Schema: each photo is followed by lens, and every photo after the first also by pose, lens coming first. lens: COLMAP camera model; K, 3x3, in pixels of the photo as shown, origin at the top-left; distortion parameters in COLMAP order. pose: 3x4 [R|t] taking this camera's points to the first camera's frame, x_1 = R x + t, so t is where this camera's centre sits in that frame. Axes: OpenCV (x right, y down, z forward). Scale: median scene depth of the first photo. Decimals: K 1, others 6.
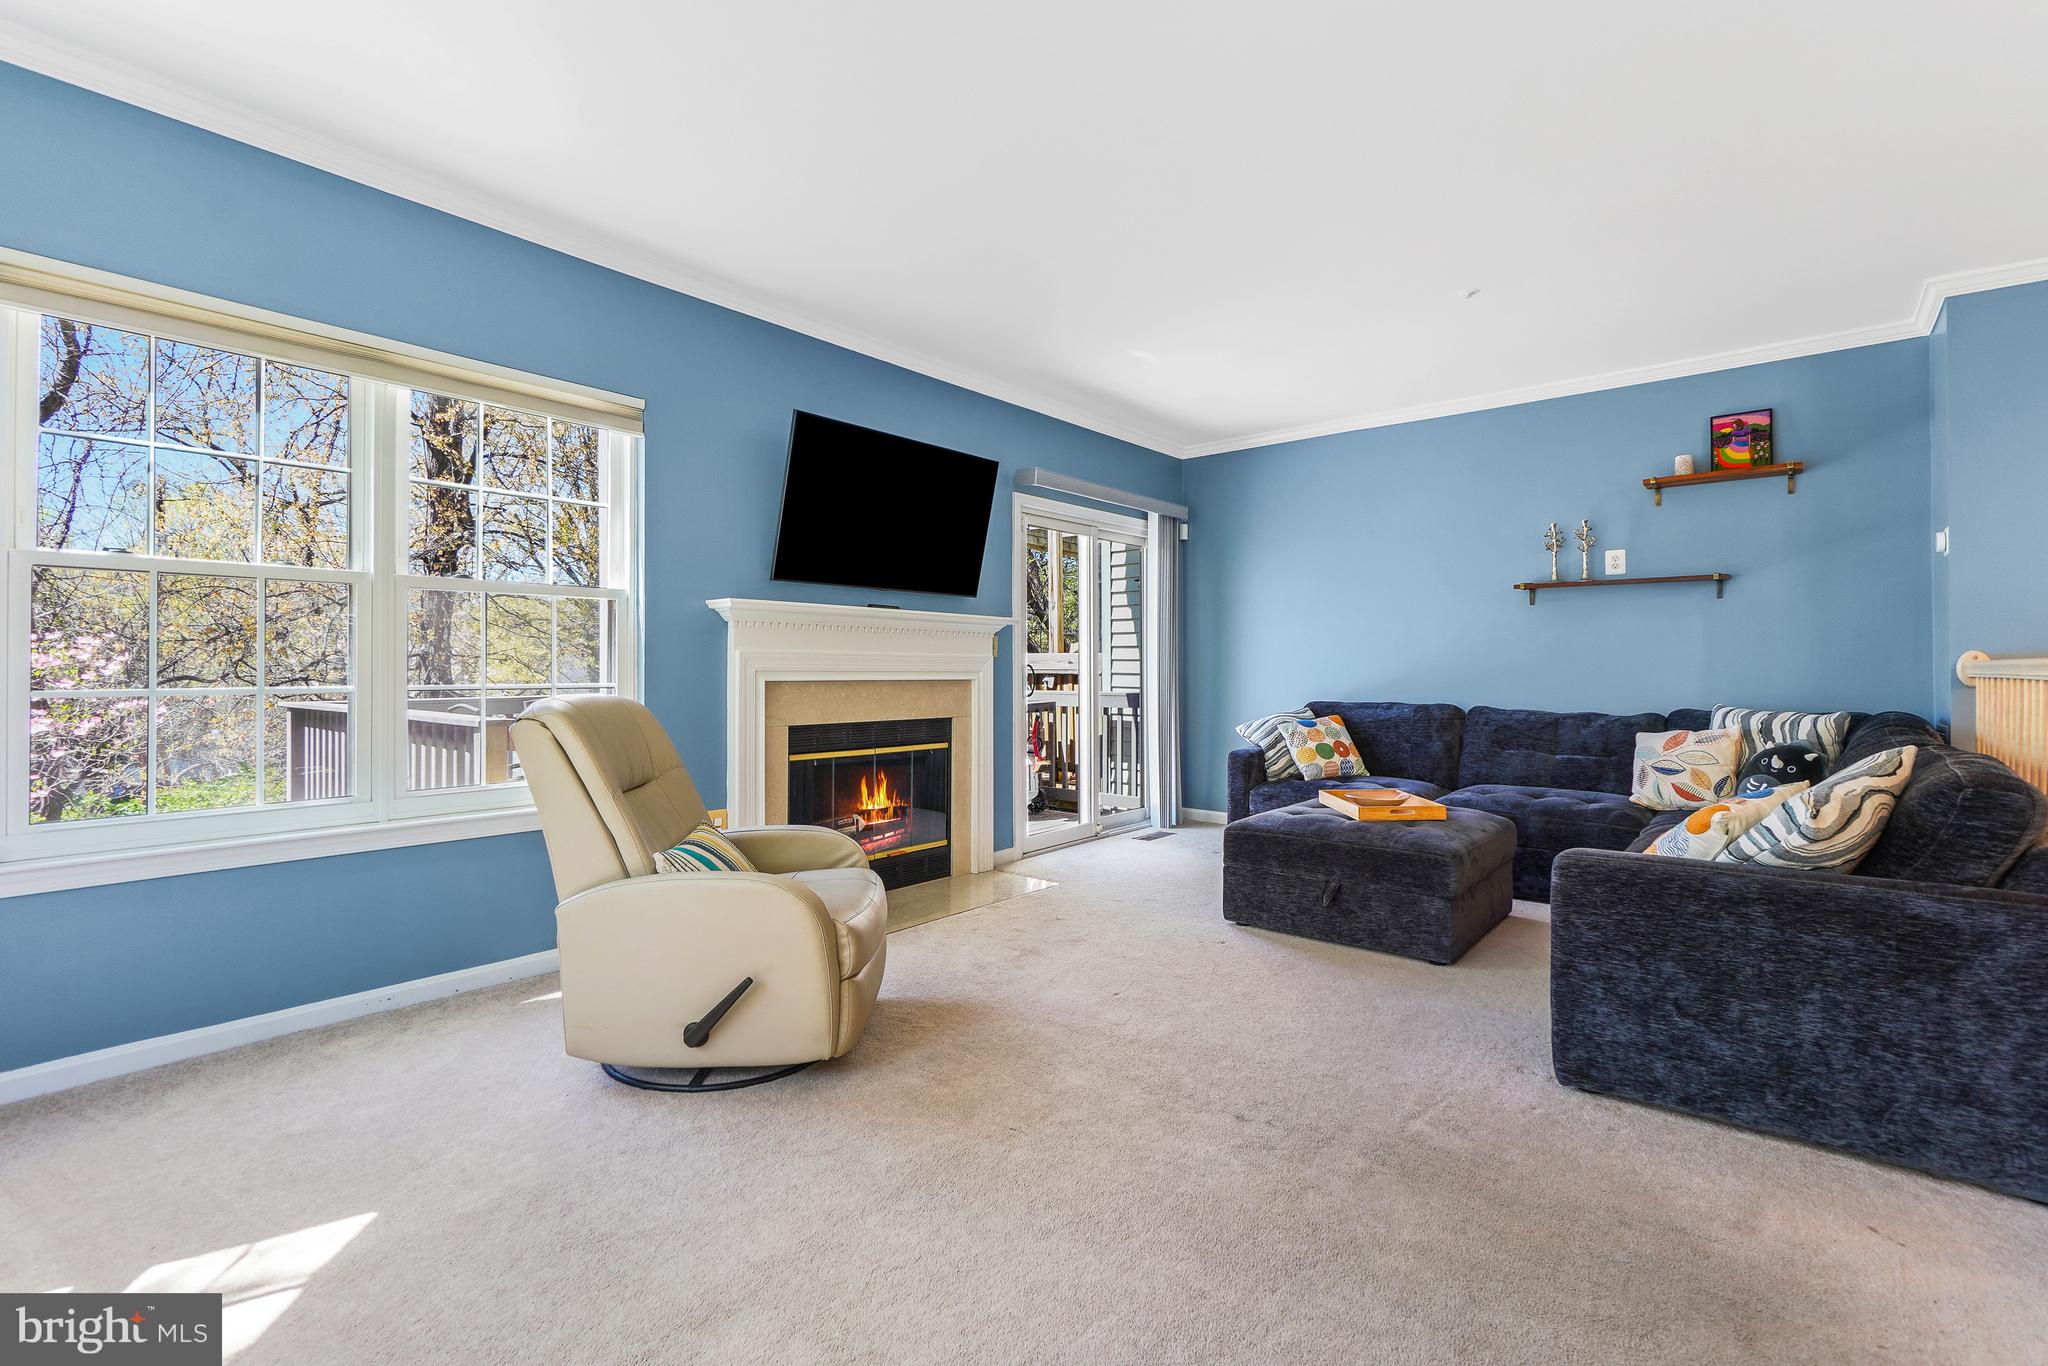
lens RADIAL K [[915.0, 0, 1049.0], [0, 915.0, 653.9], [0, 0, 1]] dist [-0.031708, 0.004971]
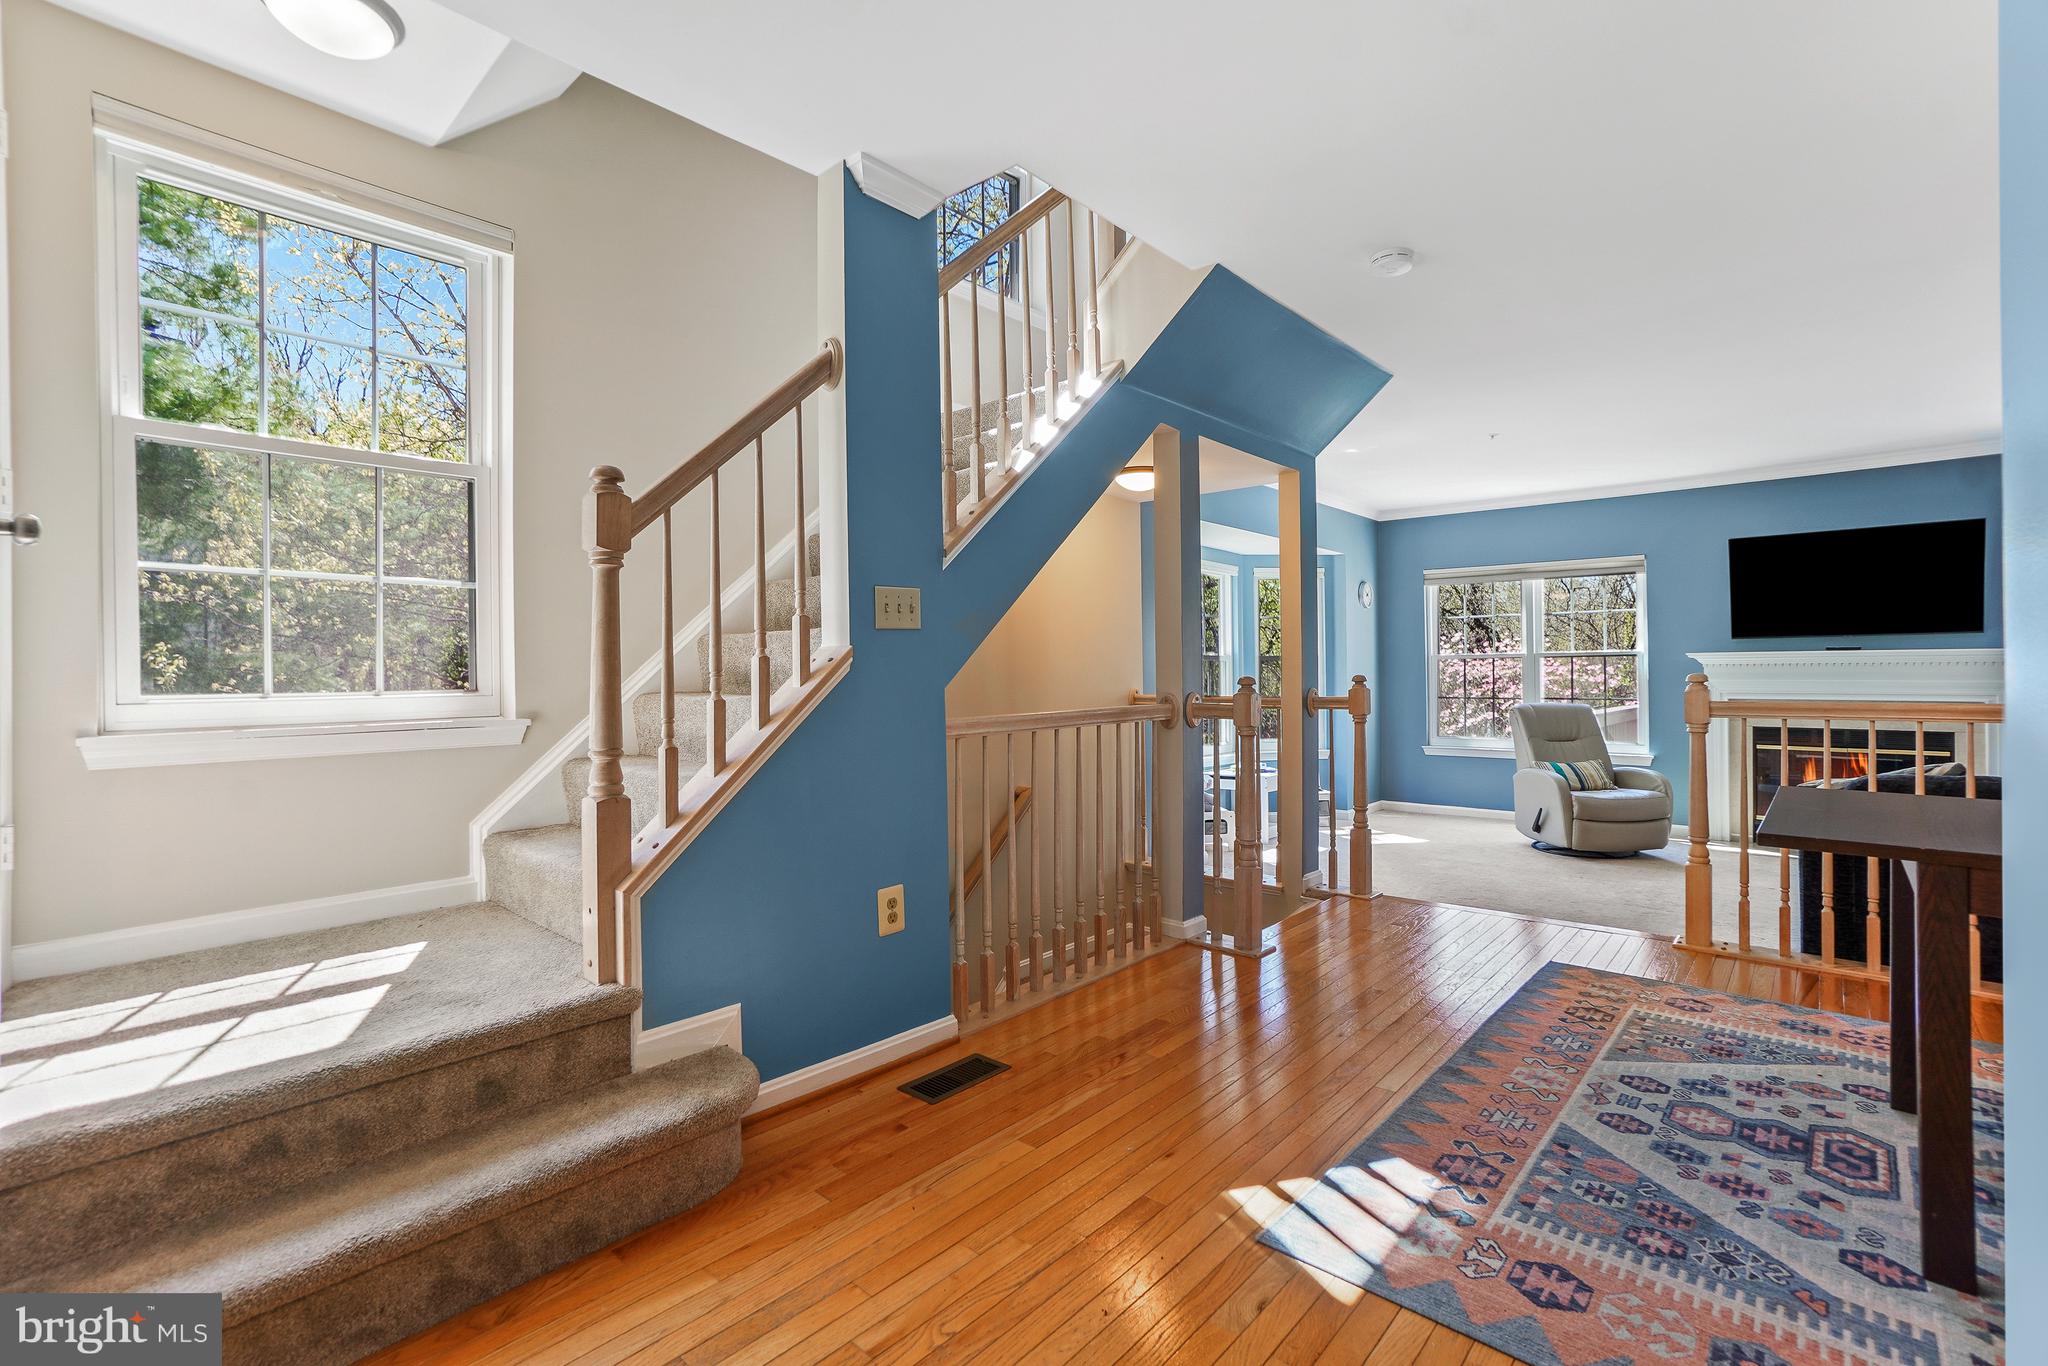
lens RADIAL K [[915.0, 0, 1025.4], [0, 915.0, 684.6], [0, 0, 1]] dist [-0.031708, 0.004971]
pose [[-0.034793, 0.001236, -0.999394, 1.213328], [0.026711, 0.999643, 0.000306, -0.028828], [0.999038, -0.026684, -0.034813, -0.215972]]
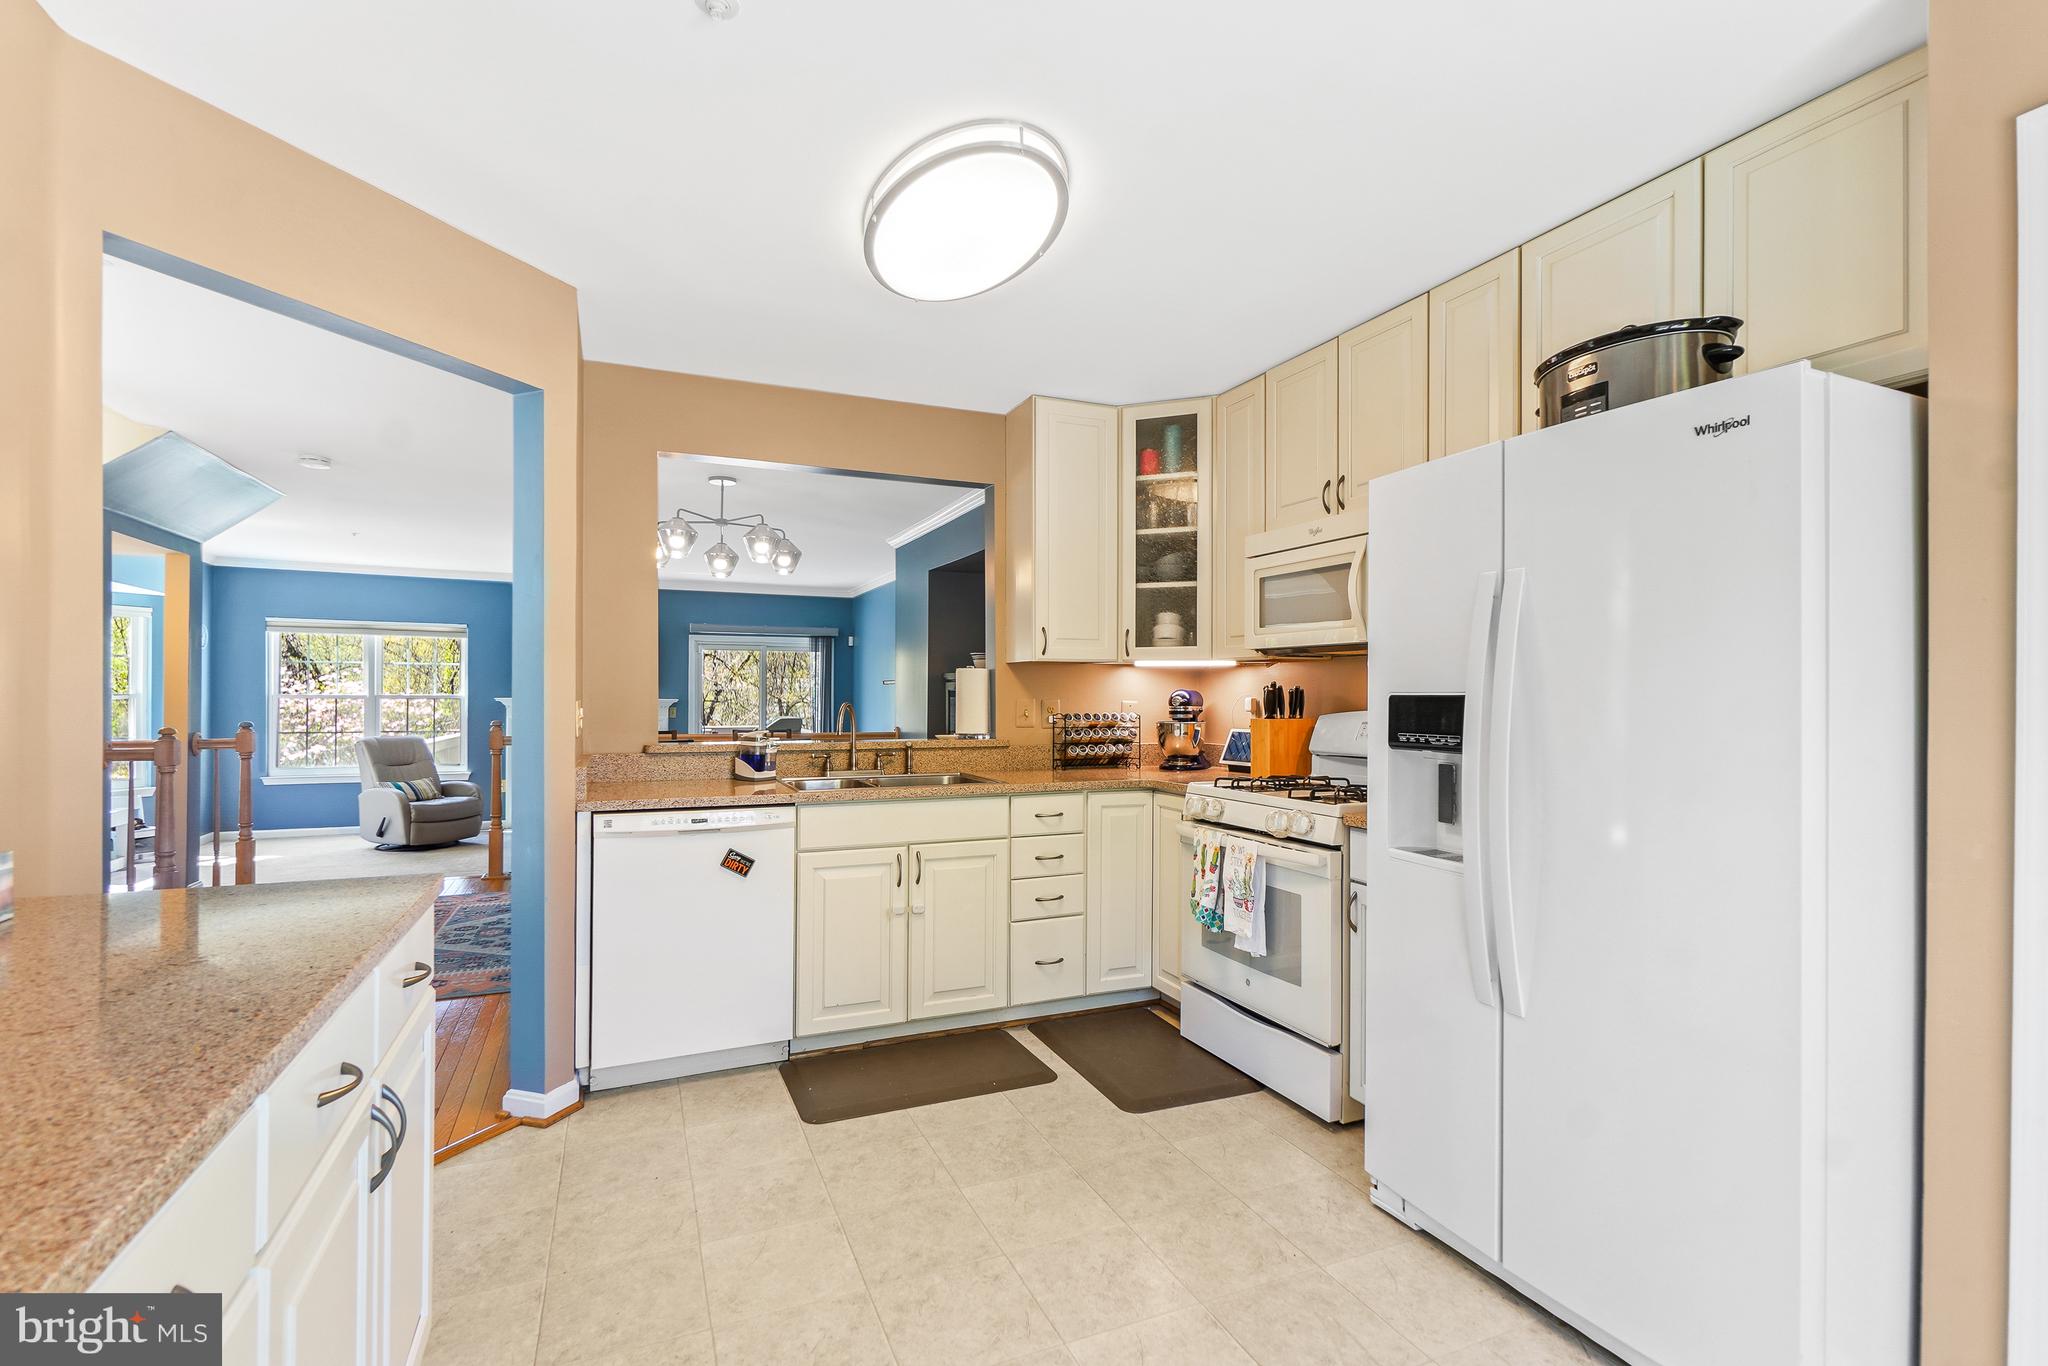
lens RADIAL K [[915.0, 0, 1068.9], [0, 915.0, 686.8], [0, 0, 1]] dist [-0.031708, 0.004971]
pose [[0.916619, -0.005910, -0.399718, 1.778512], [0.007957, 0.999962, 0.003461, -0.076081], [0.399683, -0.006353, 0.916632, -0.581983]]
